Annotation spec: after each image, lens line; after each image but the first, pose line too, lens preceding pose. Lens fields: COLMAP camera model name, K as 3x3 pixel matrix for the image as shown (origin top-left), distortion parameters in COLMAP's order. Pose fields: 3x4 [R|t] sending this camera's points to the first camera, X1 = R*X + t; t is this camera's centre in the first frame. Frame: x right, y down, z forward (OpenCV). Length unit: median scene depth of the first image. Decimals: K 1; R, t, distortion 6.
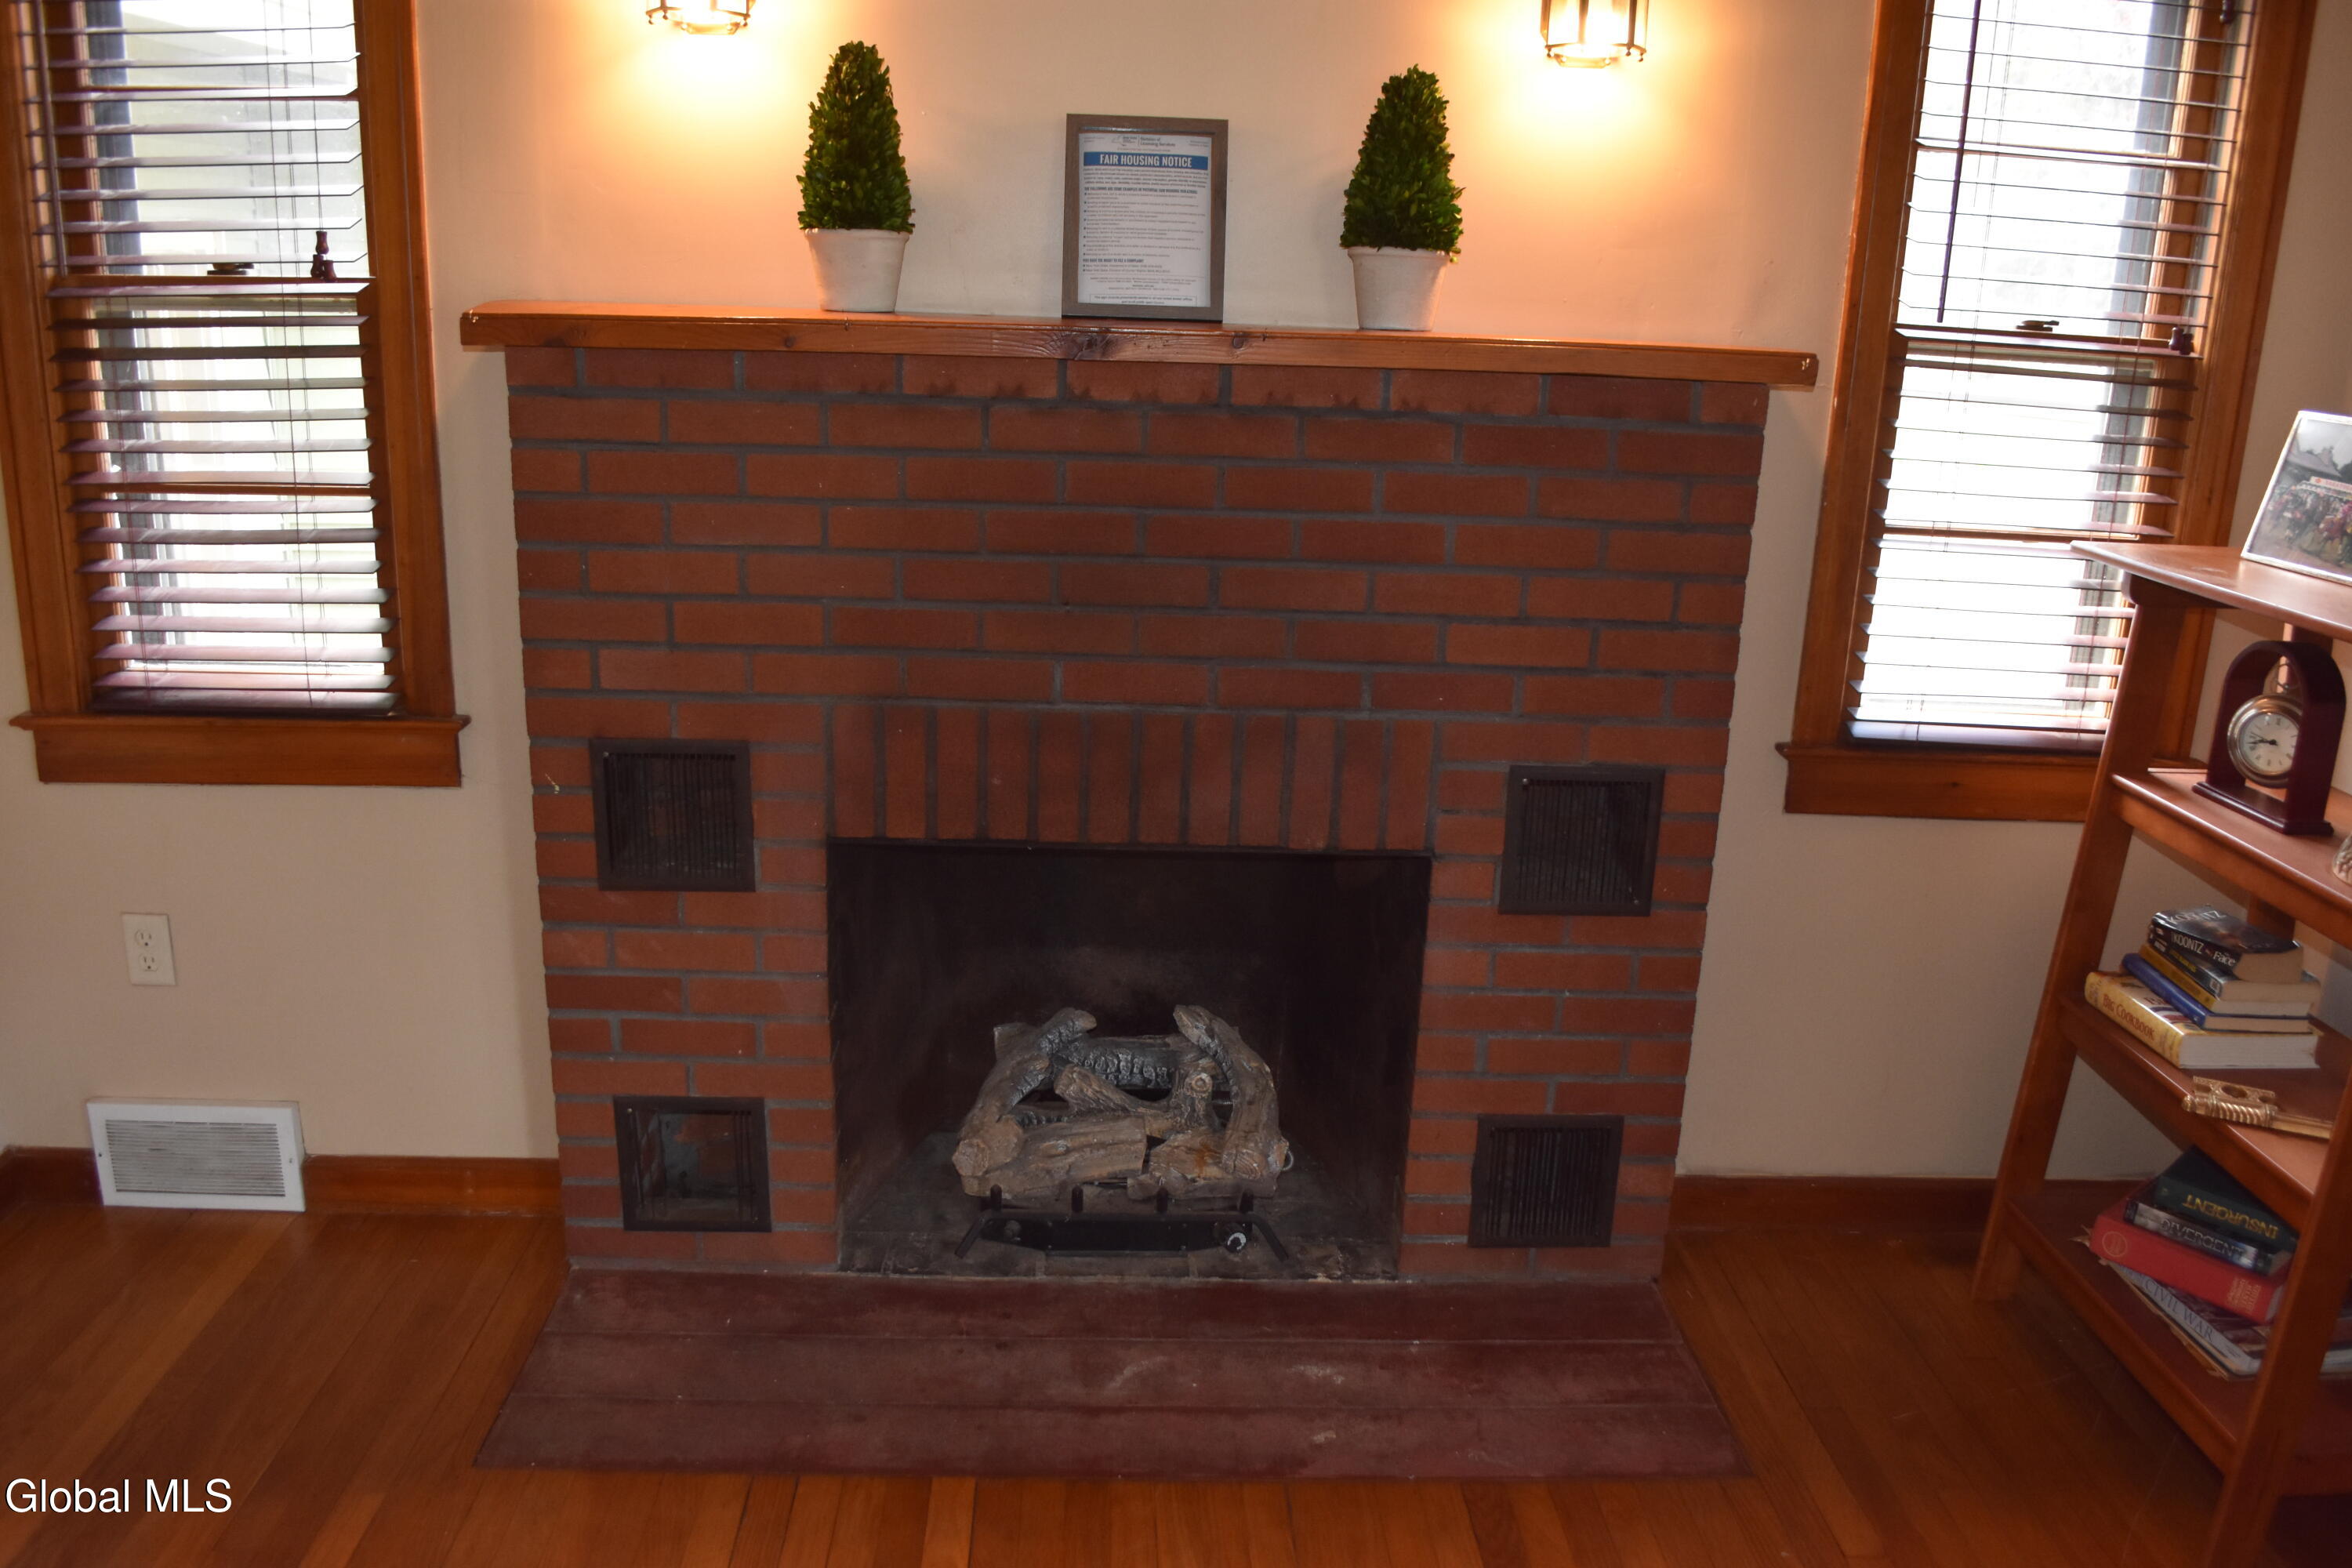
lens RADIAL K [[1802.1, 0, 1176.0], [0, 1802.1, 784.0], [0, 0, 1]] dist [-0.085910, 0.003095]
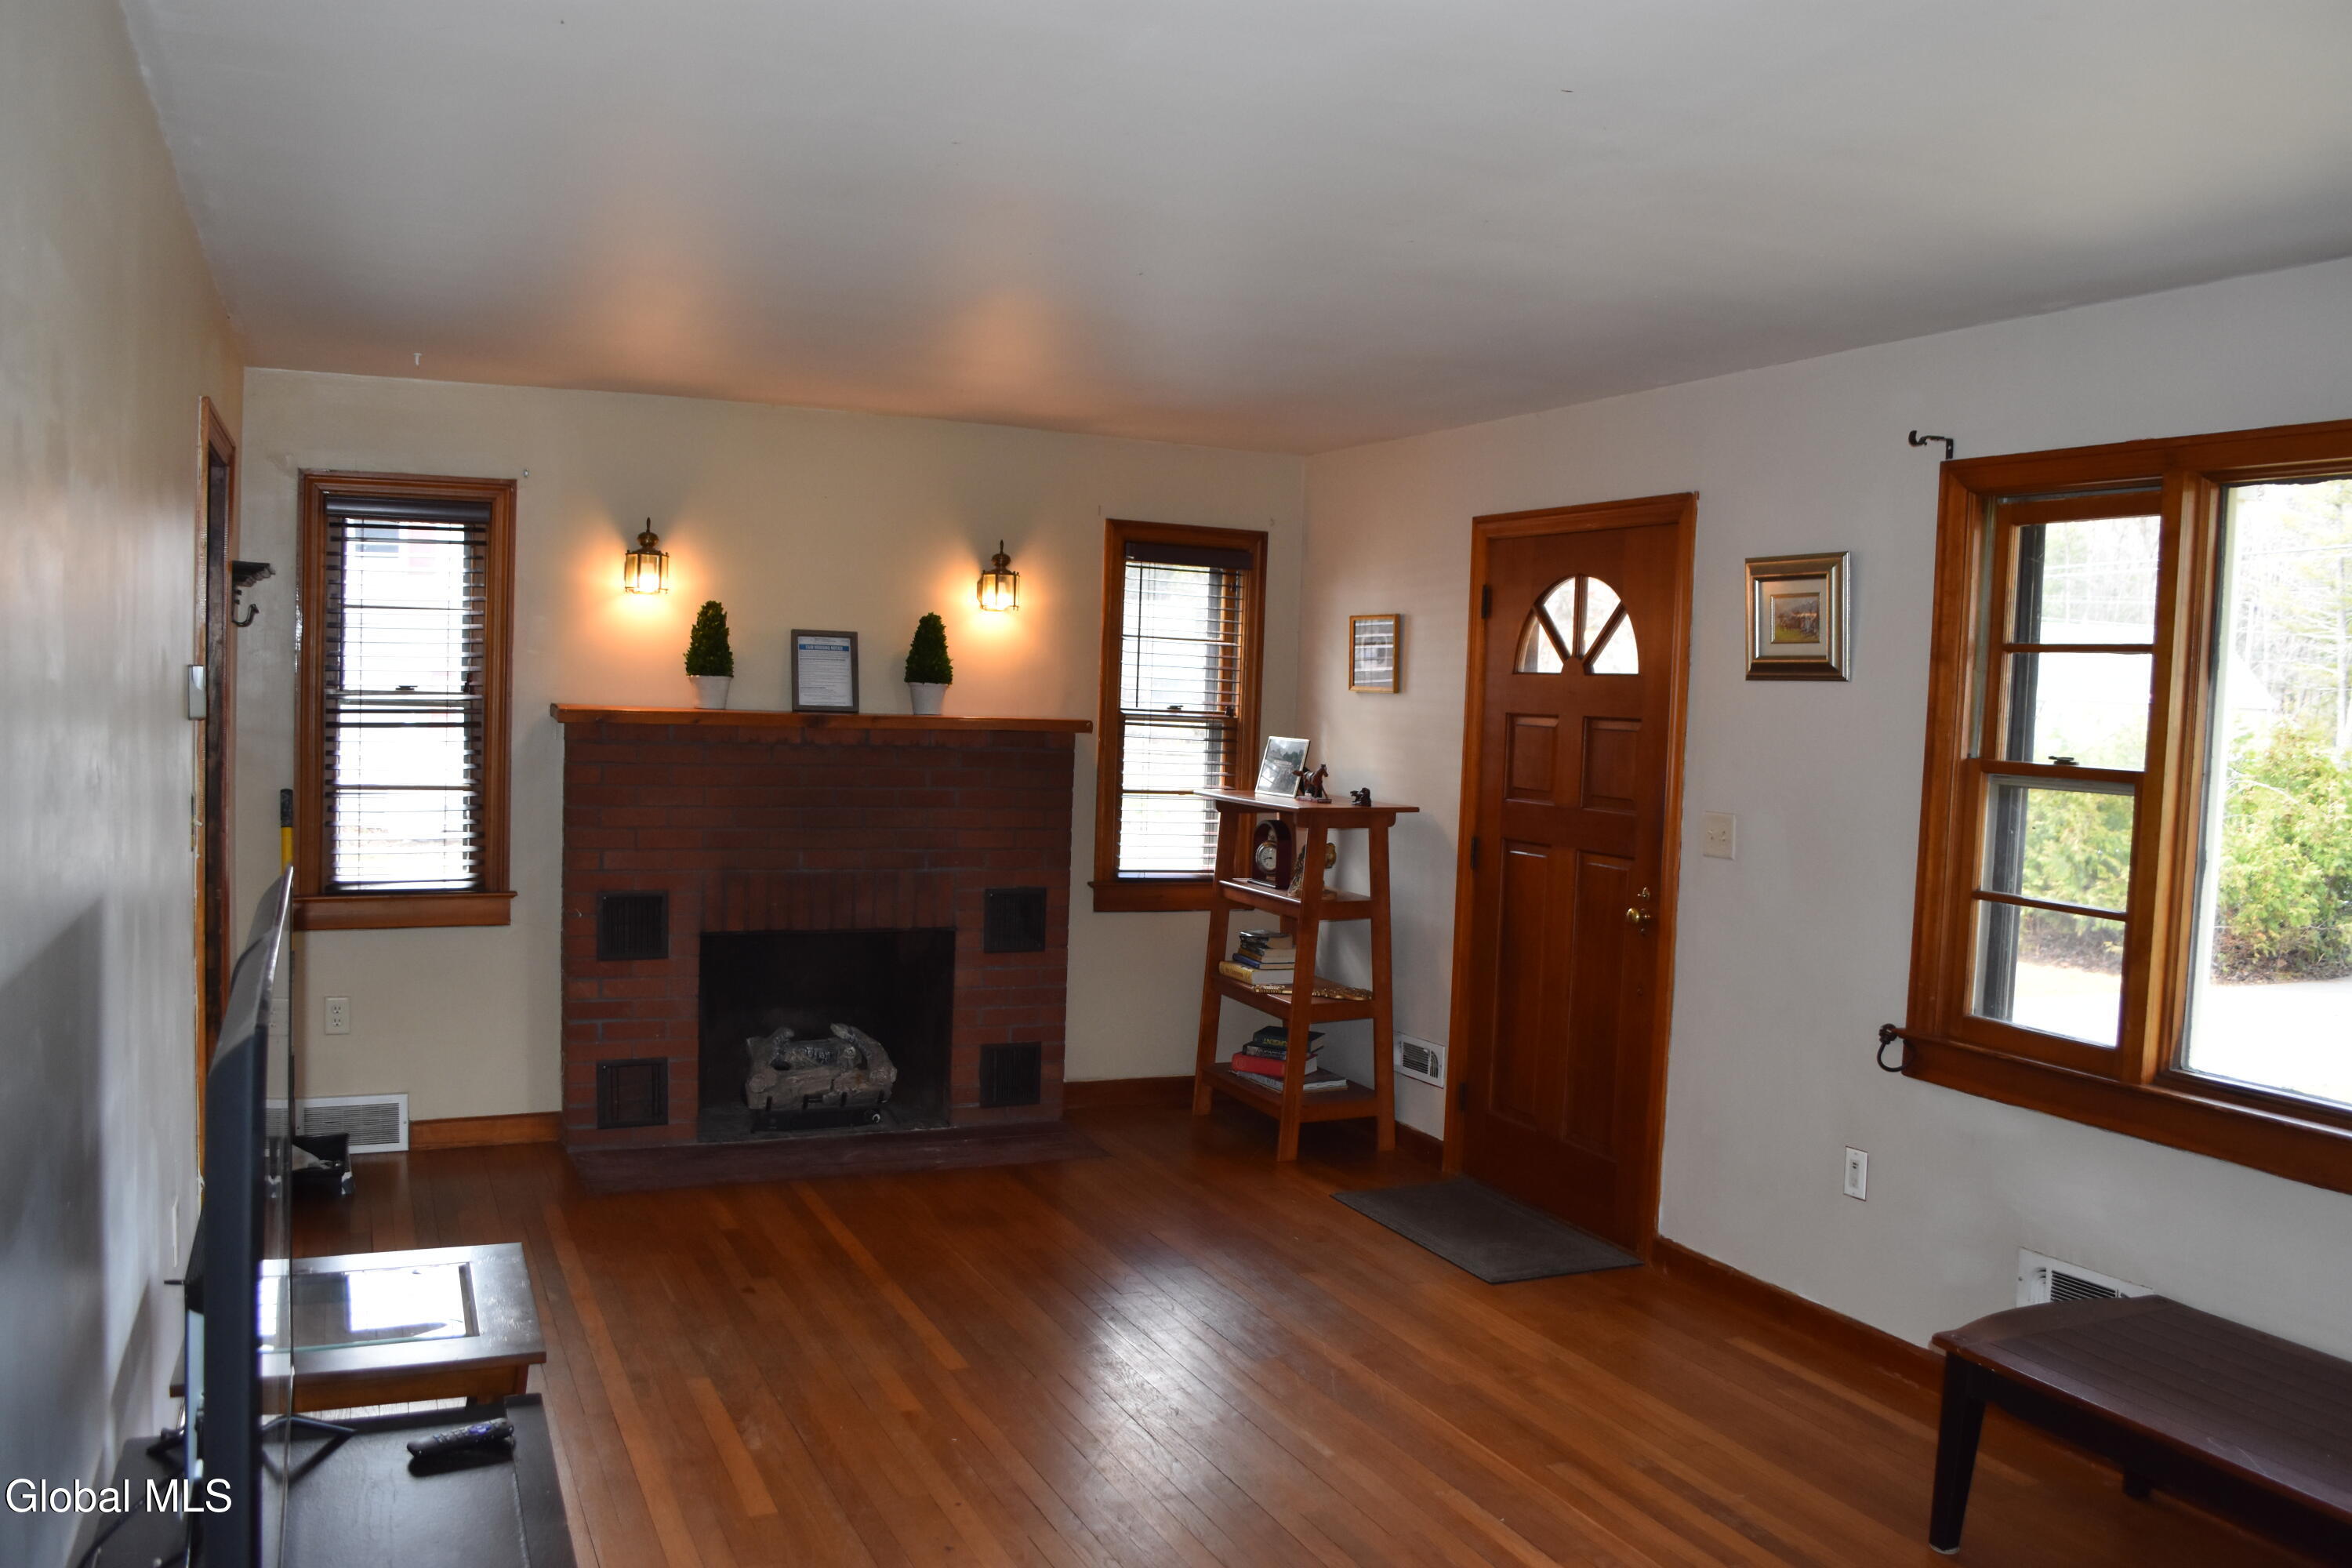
lens RADIAL K [[1802.1, 0, 1176.0], [0, 1802.1, 784.0], [0, 0, 1]] dist [-0.085910, 0.003095]
pose [[0.924148, -0.021871, 0.381408, -0.491461], [0.101522, 0.976523, -0.189989, 0.334134], [-0.368298, 0.214300, 0.904672, -1.304546]]
